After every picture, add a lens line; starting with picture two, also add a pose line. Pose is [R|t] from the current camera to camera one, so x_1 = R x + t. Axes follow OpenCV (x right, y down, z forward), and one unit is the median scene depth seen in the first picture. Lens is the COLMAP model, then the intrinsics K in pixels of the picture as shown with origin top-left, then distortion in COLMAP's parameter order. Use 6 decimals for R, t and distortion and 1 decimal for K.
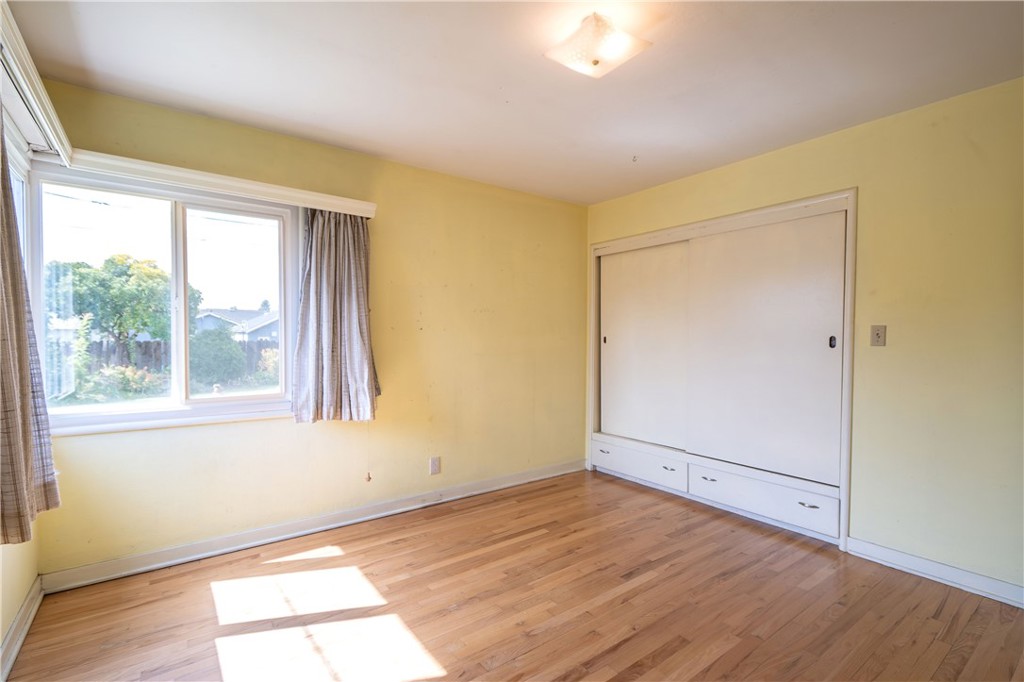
lens RADIAL K [[469.2, 0, 520.3], [0, 469.2, 346.7], [0, 0, 1]] dist [0.006055, -0.004267]
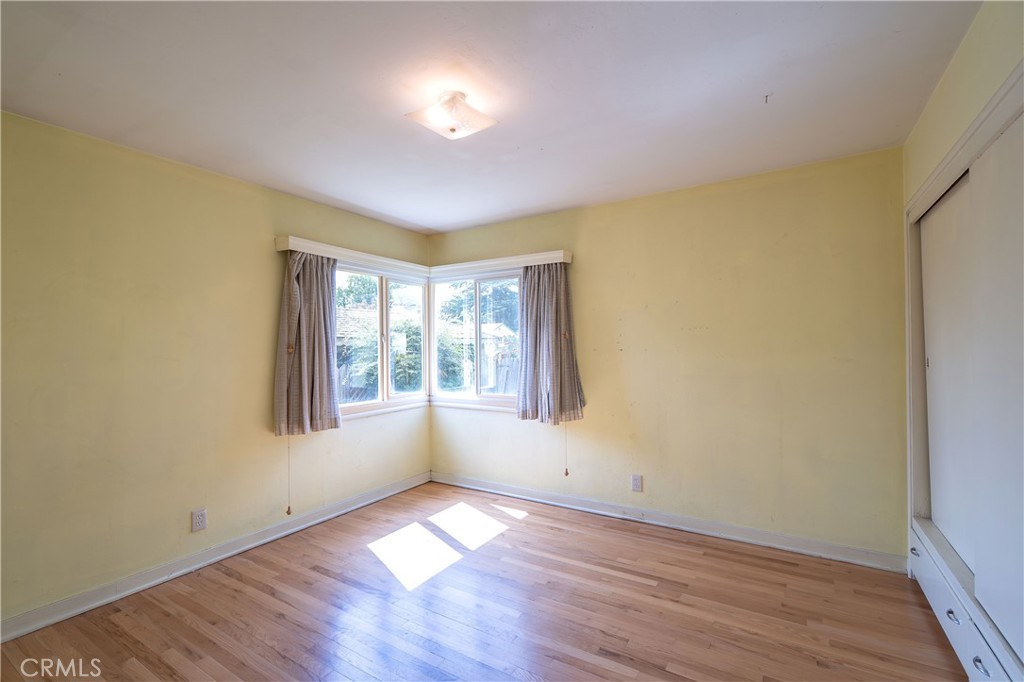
lens RADIAL K [[469.2, 0, 519.1], [0, 469.2, 340.9], [0, 0, 1]] dist [0.006055, -0.004267]
pose [[0.353014, -0.015176, -0.935495, 0.783603], [-0.005288, 0.999820, -0.018215, -0.041701], [0.935603, 0.011377, 0.352870, 0.447842]]
